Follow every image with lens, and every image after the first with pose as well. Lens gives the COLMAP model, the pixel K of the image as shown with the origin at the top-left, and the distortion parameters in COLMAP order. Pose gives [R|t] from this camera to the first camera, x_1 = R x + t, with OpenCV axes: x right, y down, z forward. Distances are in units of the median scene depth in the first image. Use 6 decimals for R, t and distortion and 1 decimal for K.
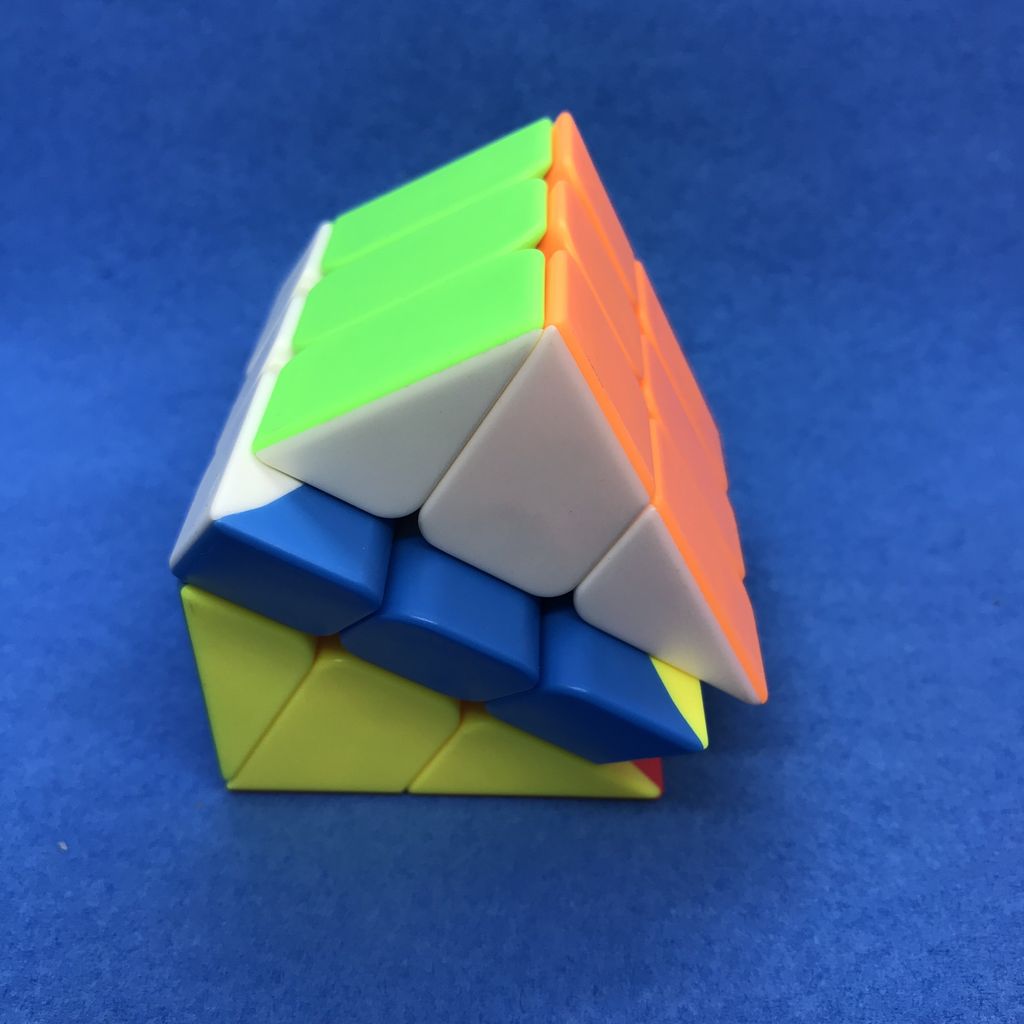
lens RADIAL K [[1204.8, 0, 506.9], [0, 1204.8, 510.3], [0, 0, 1]] dist [0.027005, 0.000000]
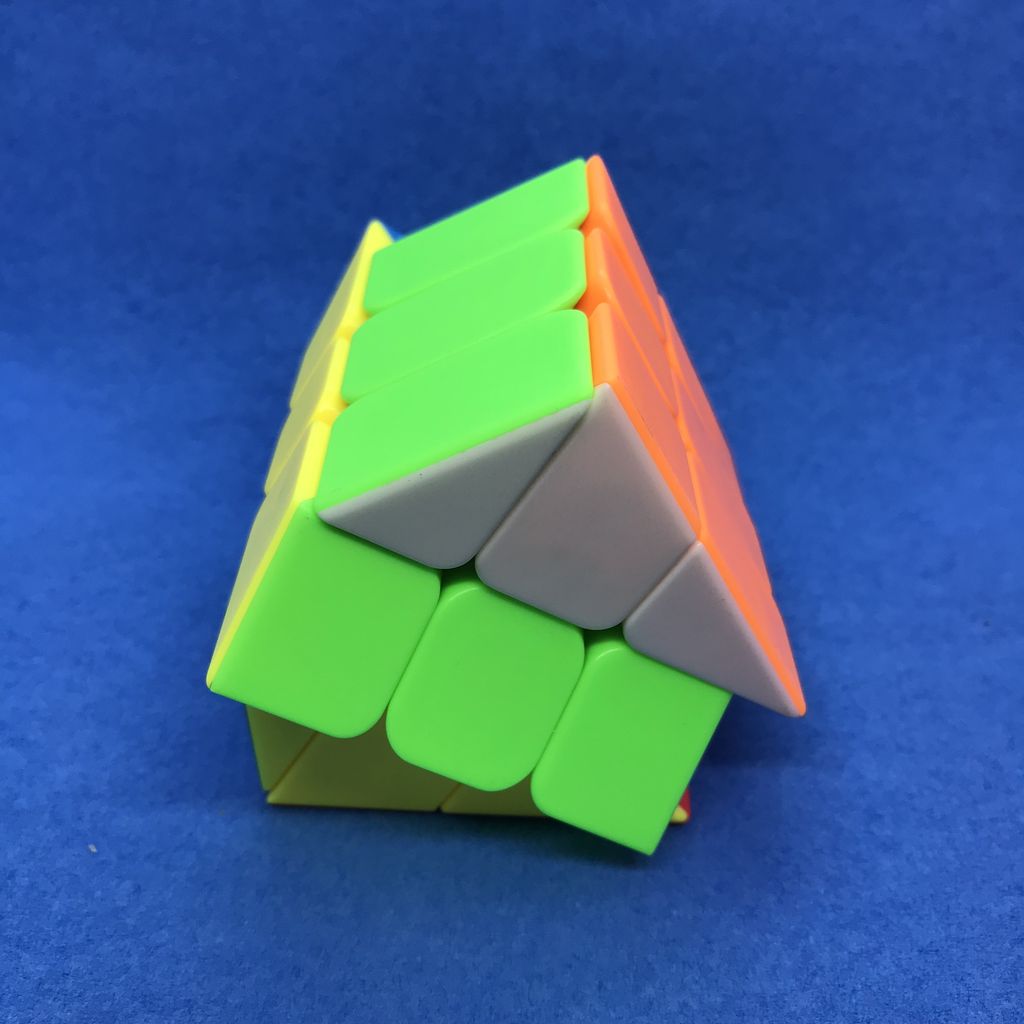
lens RADIAL K [[1204.8, 0, 505.8], [0, 1204.8, 512.4], [0, 0, 1]] dist [0.027005, 0.000000]
pose [[0.999972, 0.002986, -0.006822, -0.002561], [-0.003181, 0.999582, -0.028739, 0.015219], [0.006733, 0.028760, 0.999564, -0.055466]]
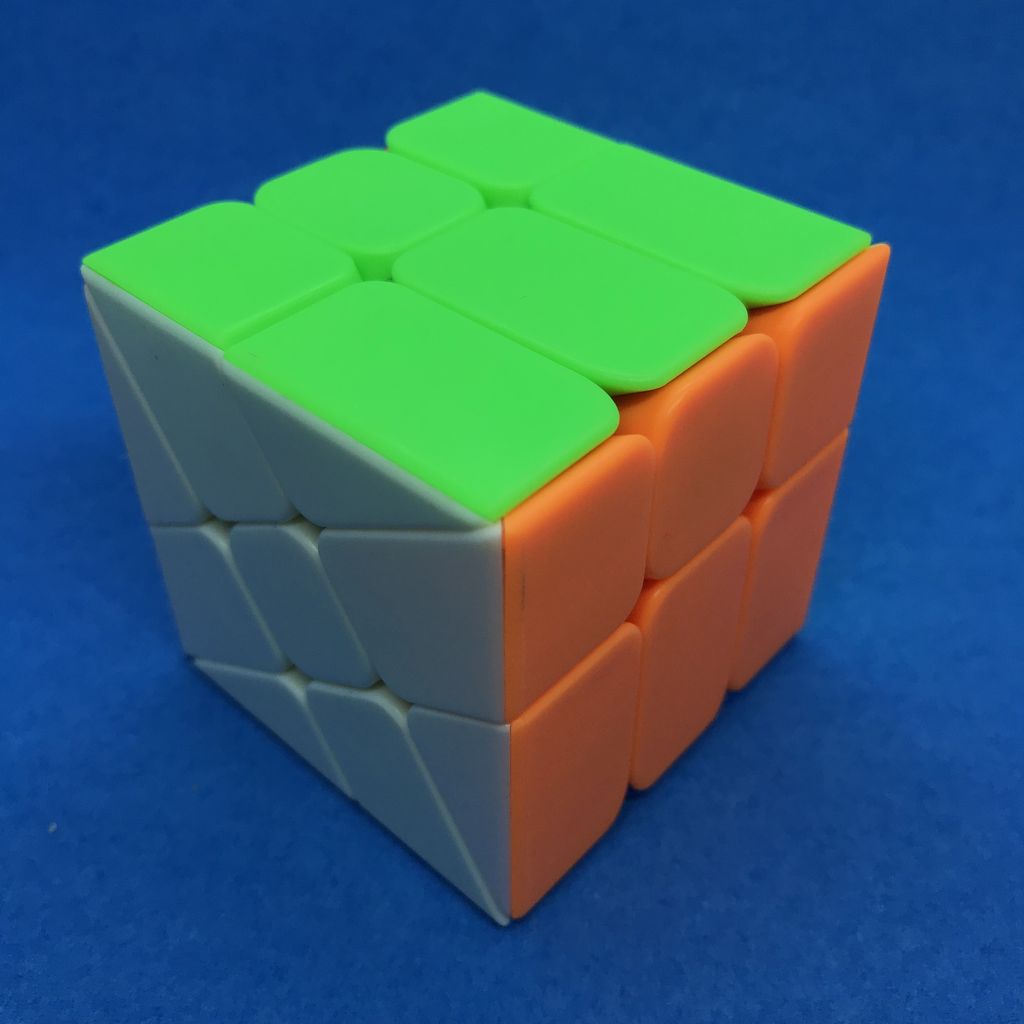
lens RADIAL K [[1204.8, 0, 515.2], [0, 1204.8, 506.3], [0, 0, 1]] dist [0.027005, 0.000000]
pose [[0.999993, 0.003526, 0.001553, -0.011077], [-0.003598, 0.998785, 0.049143, -0.018811], [-0.001378, -0.049148, 0.998791, 0.081524]]
